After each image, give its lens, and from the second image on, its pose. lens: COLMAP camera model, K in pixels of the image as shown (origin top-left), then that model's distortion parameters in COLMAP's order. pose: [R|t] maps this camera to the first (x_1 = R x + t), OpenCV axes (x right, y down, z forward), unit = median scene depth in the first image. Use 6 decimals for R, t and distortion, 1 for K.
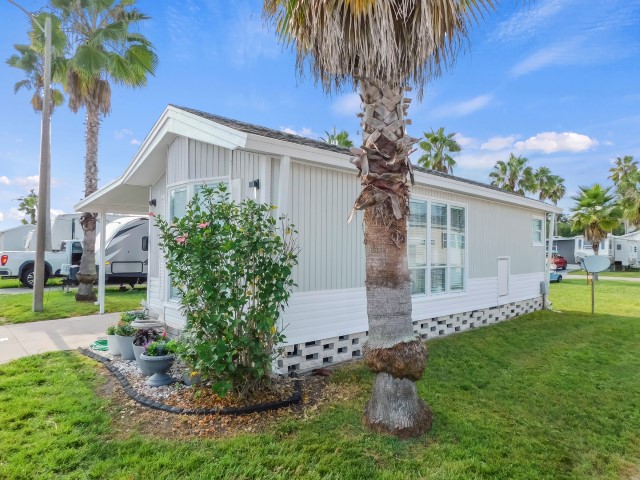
lens RADIAL K [[426.1, 0, 320.0], [0, 426.1, 240.0], [0, 0, 1]] dist [-0.071297, 0.061977]
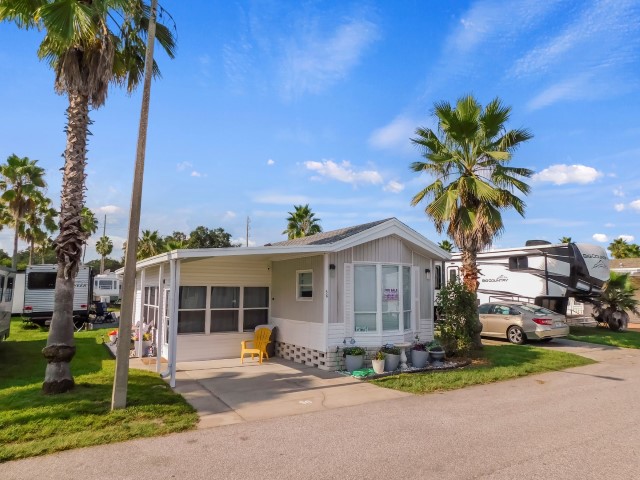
lens RADIAL K [[426.1, 0, 320.0], [0, 426.1, 240.0], [0, 0, 1]] dist [-0.071297, 0.061977]
pose [[0.199122, 0.102870, 0.974561, -1.102208], [-0.021670, 0.994694, -0.100568, -0.023627], [-0.979735, -0.001093, 0.200294, 0.484904]]
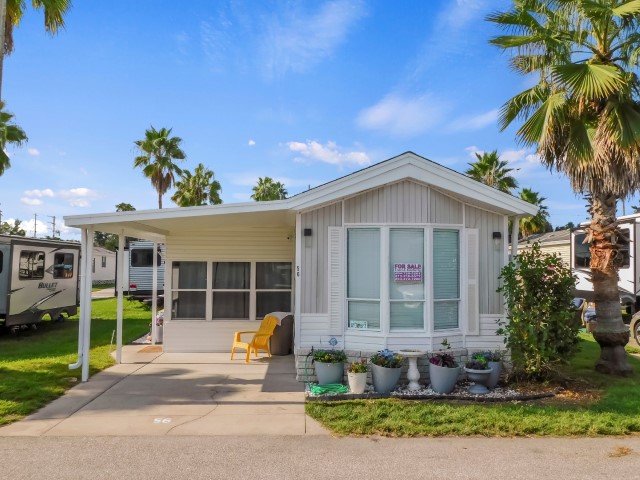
lens RADIAL K [[525.5, 0, 320.0], [0, 525.5, 240.0], [0, 0, 1]] dist [0.002944, 0.014274]
pose [[0.645058, 0.032163, 0.763456, -0.801449], [-0.015299, 0.999457, -0.029179, -0.024877], [-0.763980, 0.007142, 0.645200, 0.146287]]
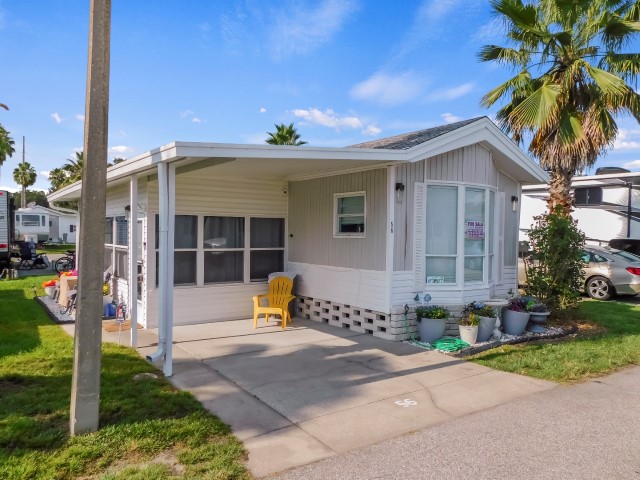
lens RADIAL K [[478.0, 0, 320.0], [0, 478.0, 240.0], [0, 0, 1]] dist [-0.005252, 0.015857]
pose [[0.122752, -0.025695, 0.992105, -0.900220], [-0.035418, 0.998915, 0.030254, -0.001279], [-0.991805, -0.038852, 0.121709, 0.658348]]
